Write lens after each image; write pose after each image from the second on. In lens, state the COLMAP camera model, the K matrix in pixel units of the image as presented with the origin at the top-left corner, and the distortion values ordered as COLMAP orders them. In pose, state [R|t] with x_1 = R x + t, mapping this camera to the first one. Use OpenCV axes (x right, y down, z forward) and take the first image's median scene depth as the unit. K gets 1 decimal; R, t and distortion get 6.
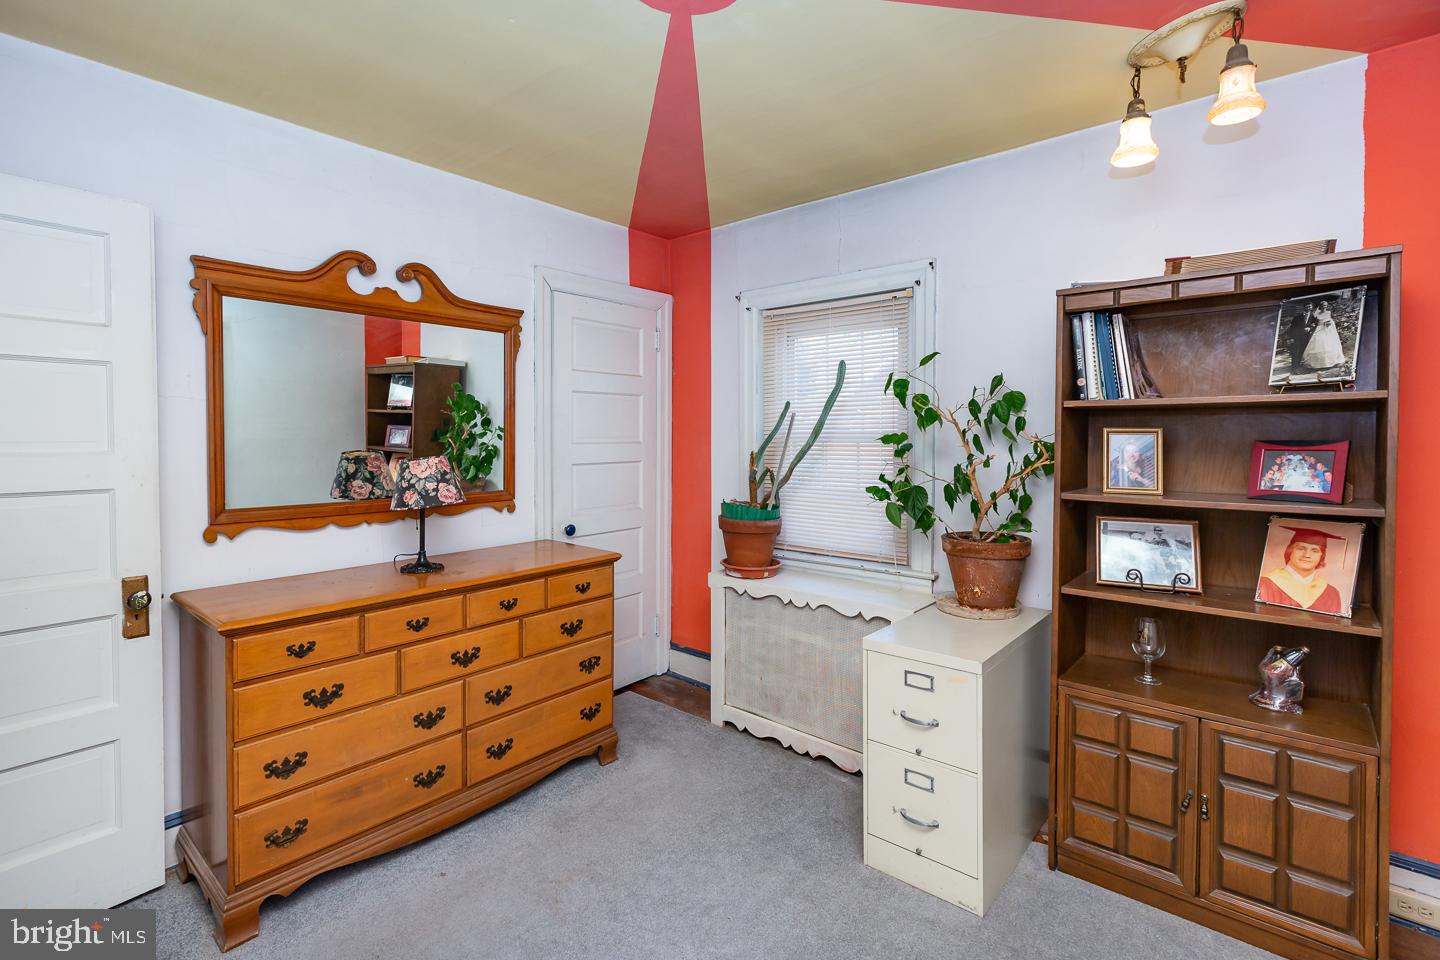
lens RADIAL K [[665.7, 0, 708.9], [0, 665.7, 445.2], [0, 0, 1]] dist [0.000738, 0.000072]
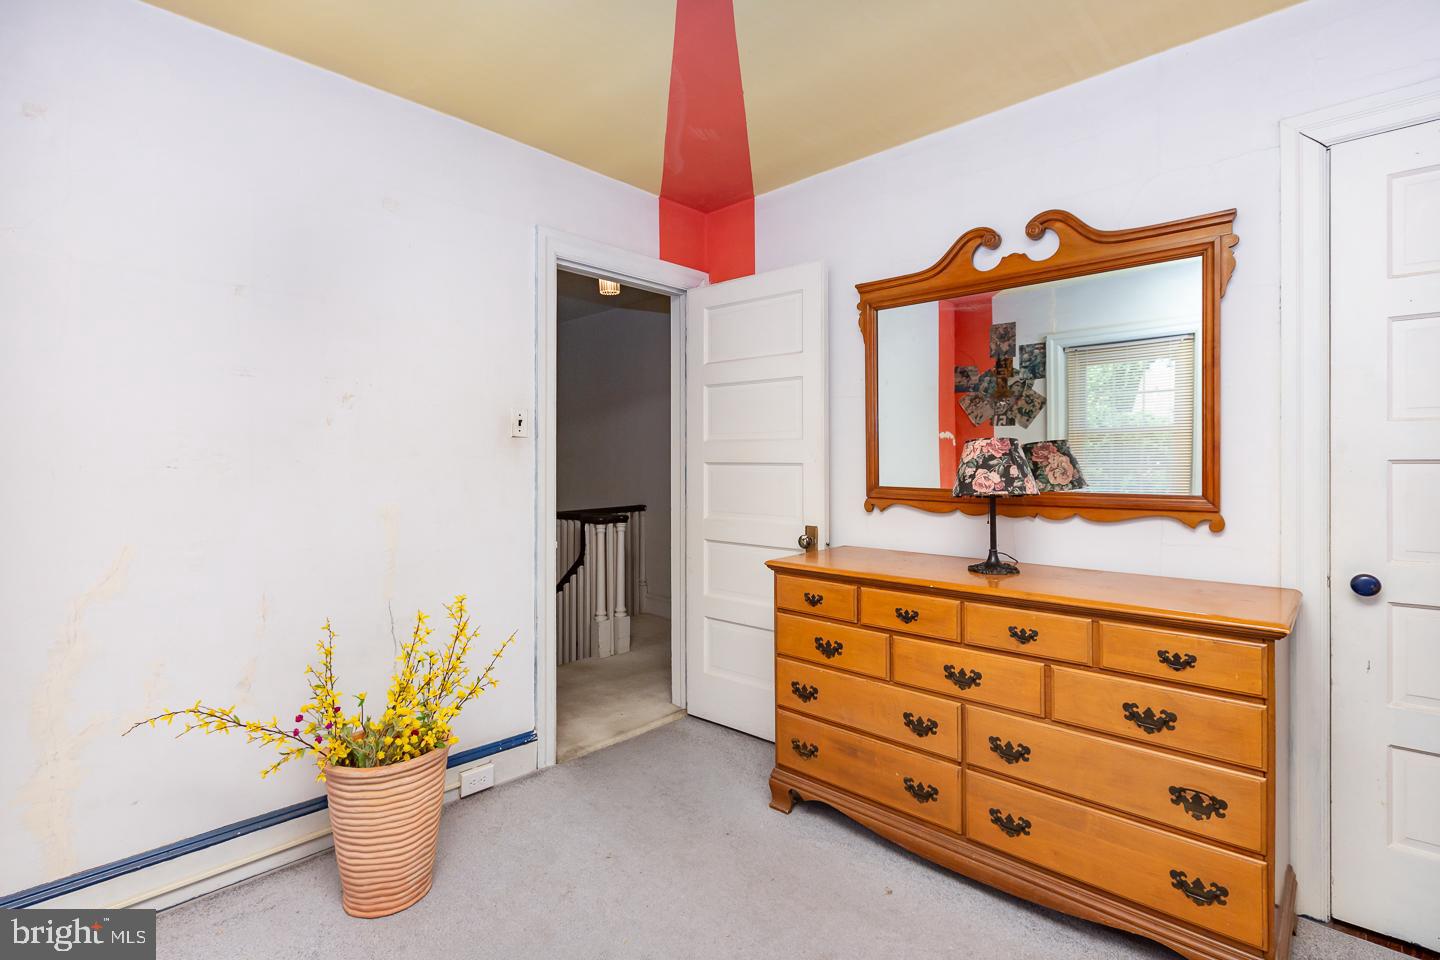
lens RADIAL K [[677.6, 0, 720.9], [0, 677.6, 461.6], [0, 0, 1]] dist [0.001758, 0.000364]
pose [[-0.042354, -0.003968, -0.999095, 0.422029], [-0.017564, 0.999841, -0.003226, 0.049691], [0.998948, 0.017411, -0.042417, 0.626627]]
